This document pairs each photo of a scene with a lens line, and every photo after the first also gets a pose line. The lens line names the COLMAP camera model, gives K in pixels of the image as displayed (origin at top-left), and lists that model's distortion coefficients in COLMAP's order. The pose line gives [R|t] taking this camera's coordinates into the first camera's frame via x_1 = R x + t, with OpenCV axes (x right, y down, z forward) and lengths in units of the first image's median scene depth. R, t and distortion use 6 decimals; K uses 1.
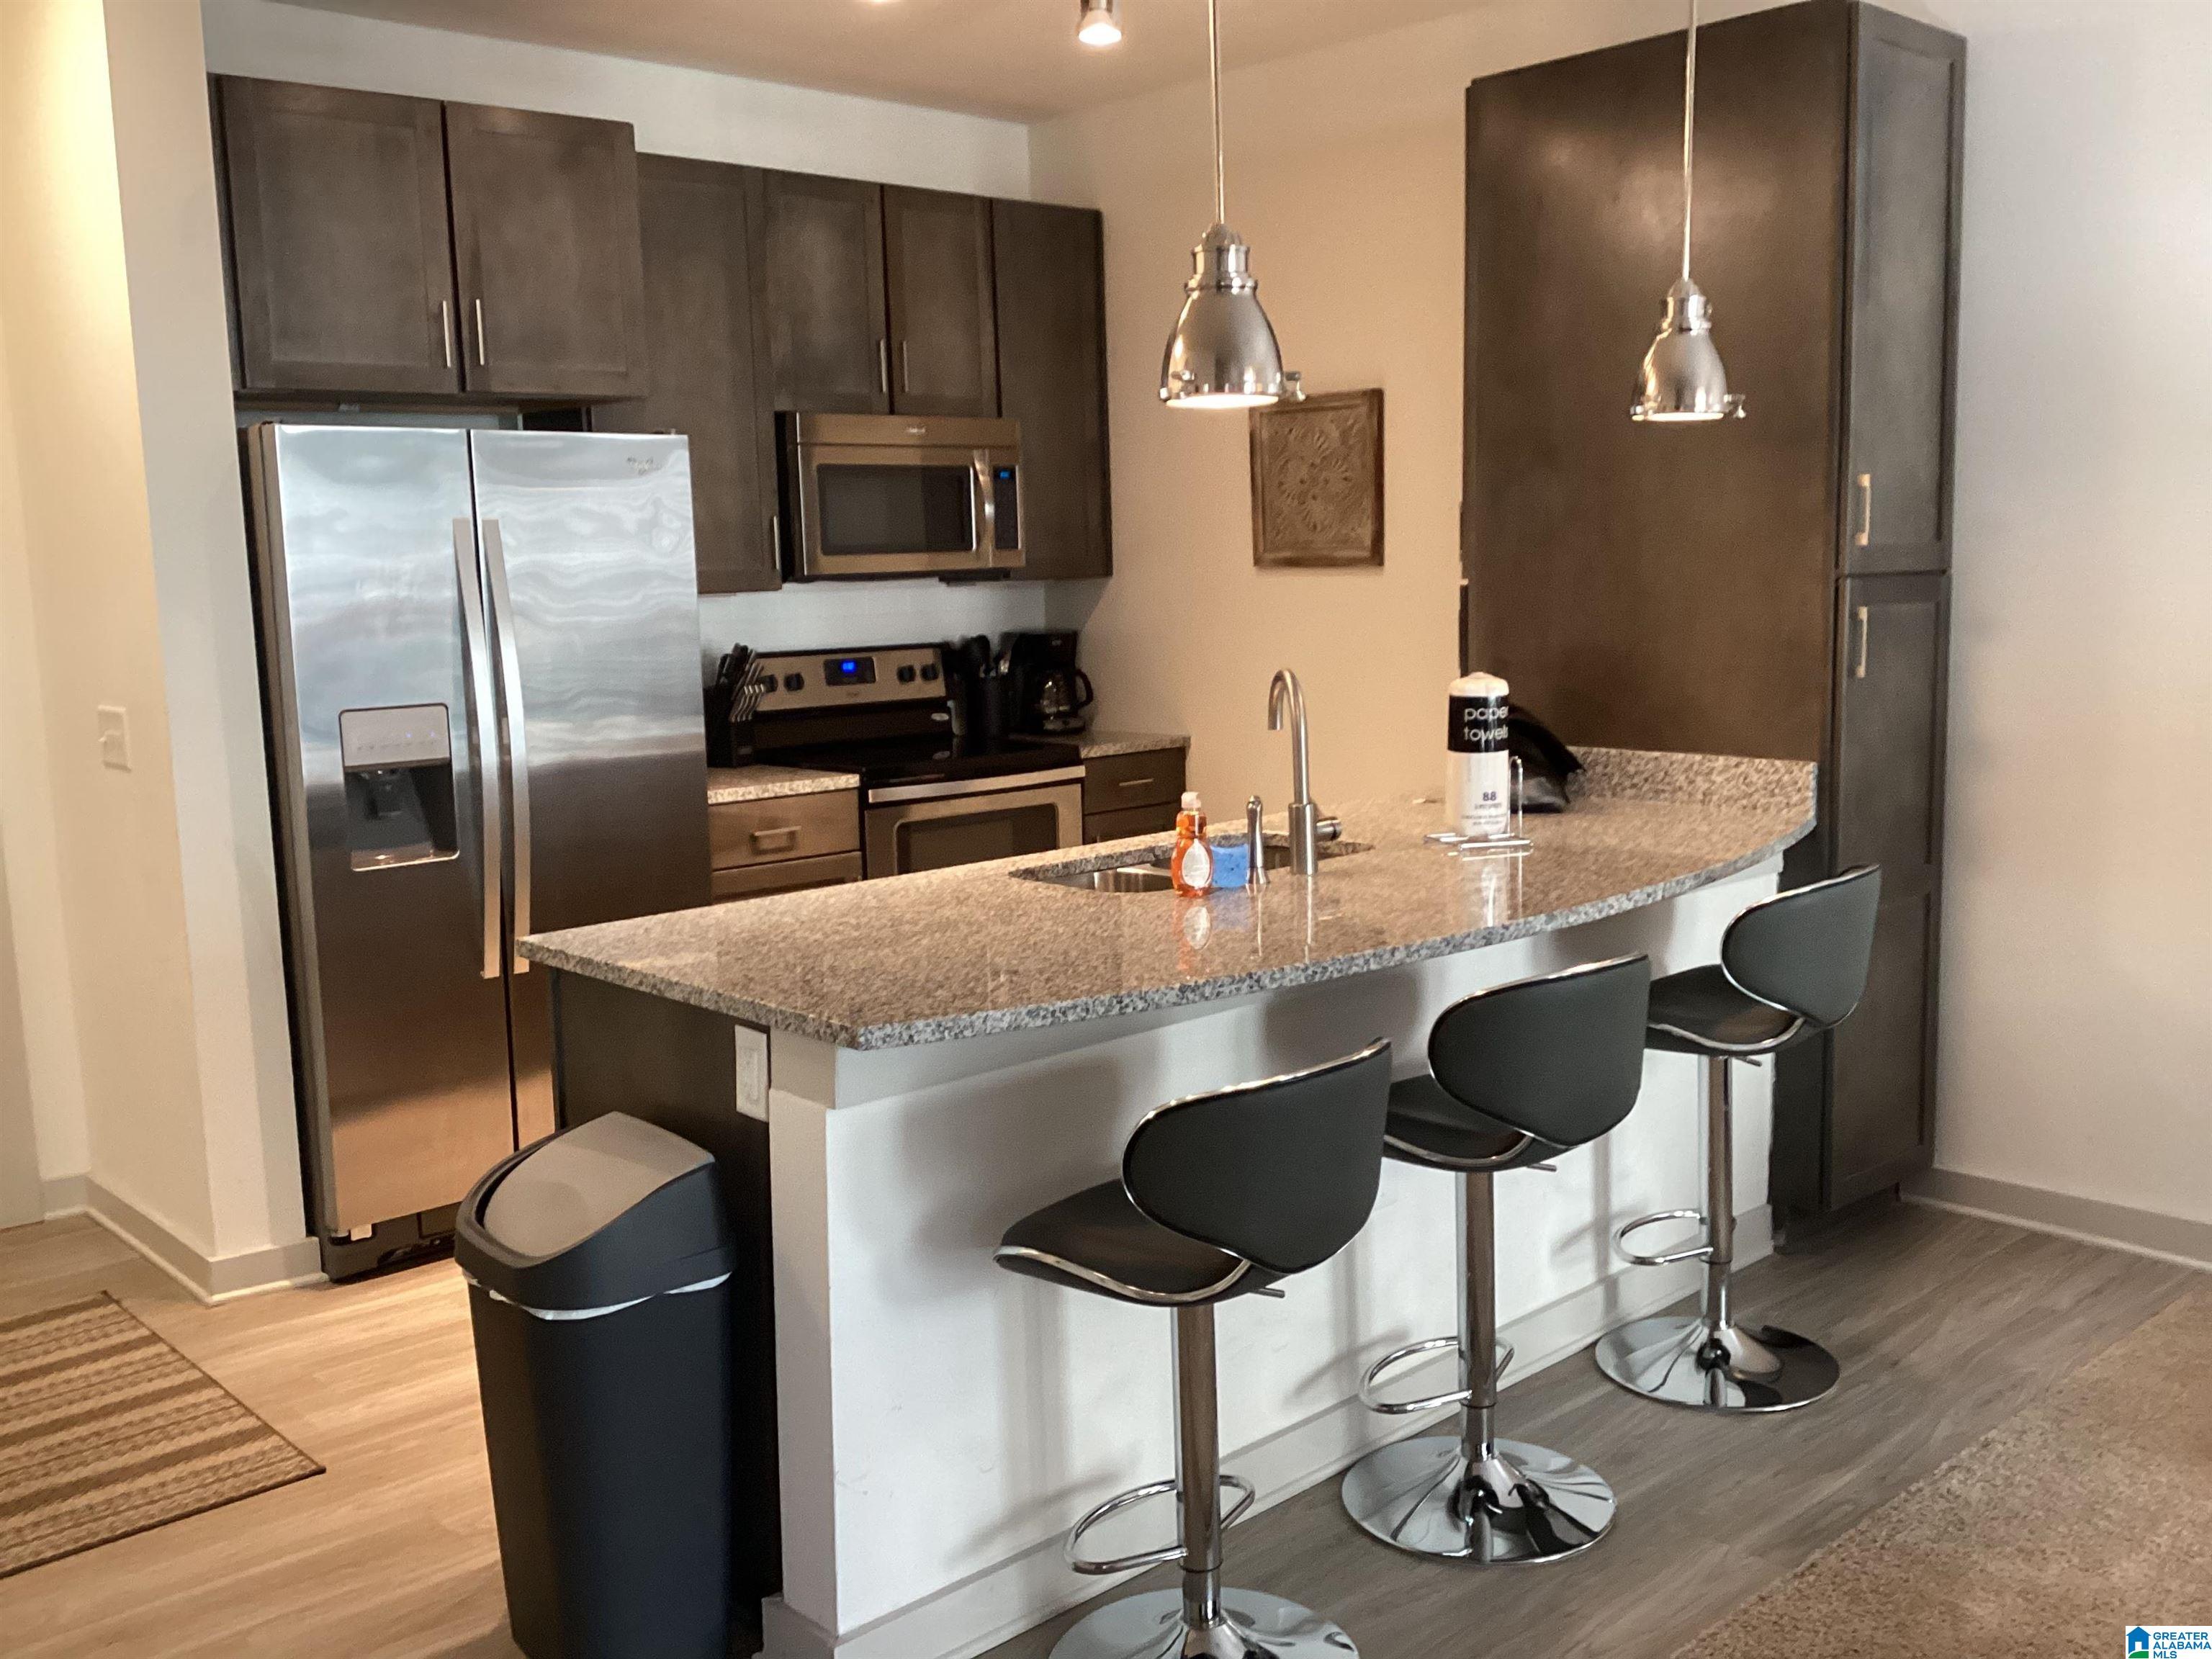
lens RADIAL K [[2018.0, 0, 1106.2], [0, 2018.0, 830.5], [0, 0, 1]] dist [0.017711, 0.000000]
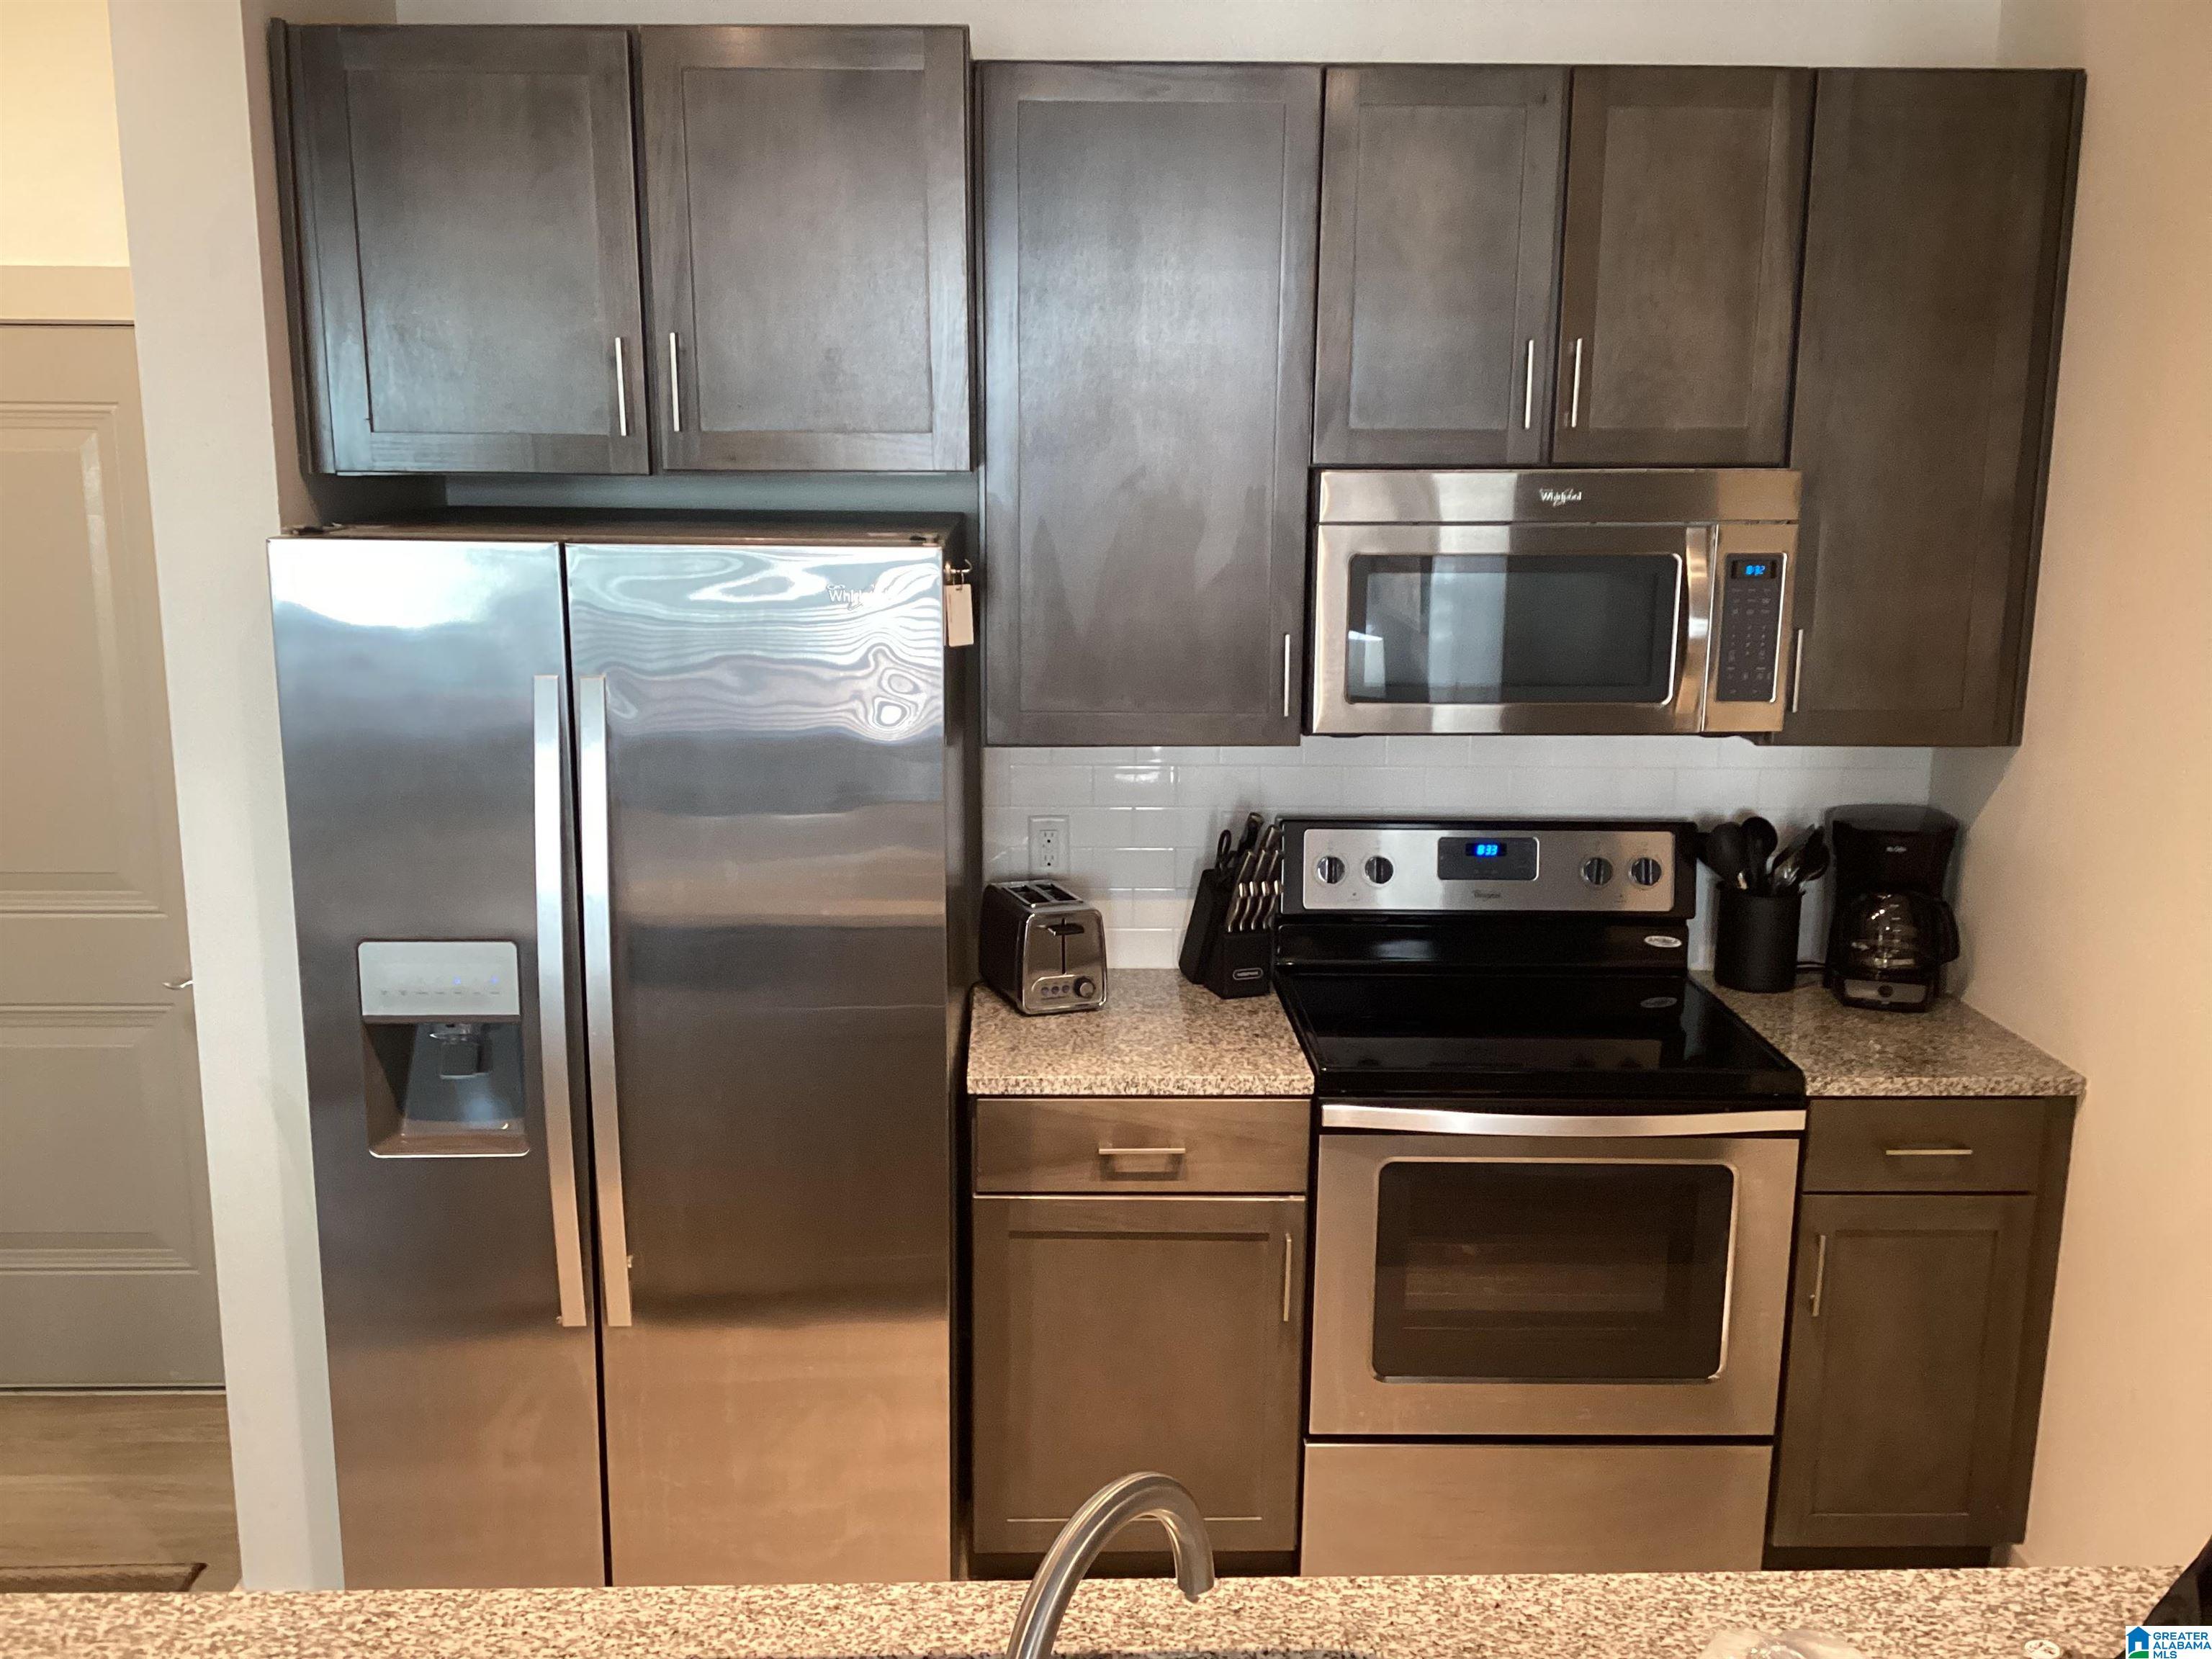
lens RADIAL K [[2018.0, 0, 1078.1], [0, 2018.0, 785.1], [0, 0, 1]] dist [0.017711, 0.000000]
pose [[0.747778, 0.148919, -0.647032, 0.183380], [-0.120101, 0.988785, 0.088774, -0.144115], [0.652996, 0.011326, 0.757277, 0.450592]]
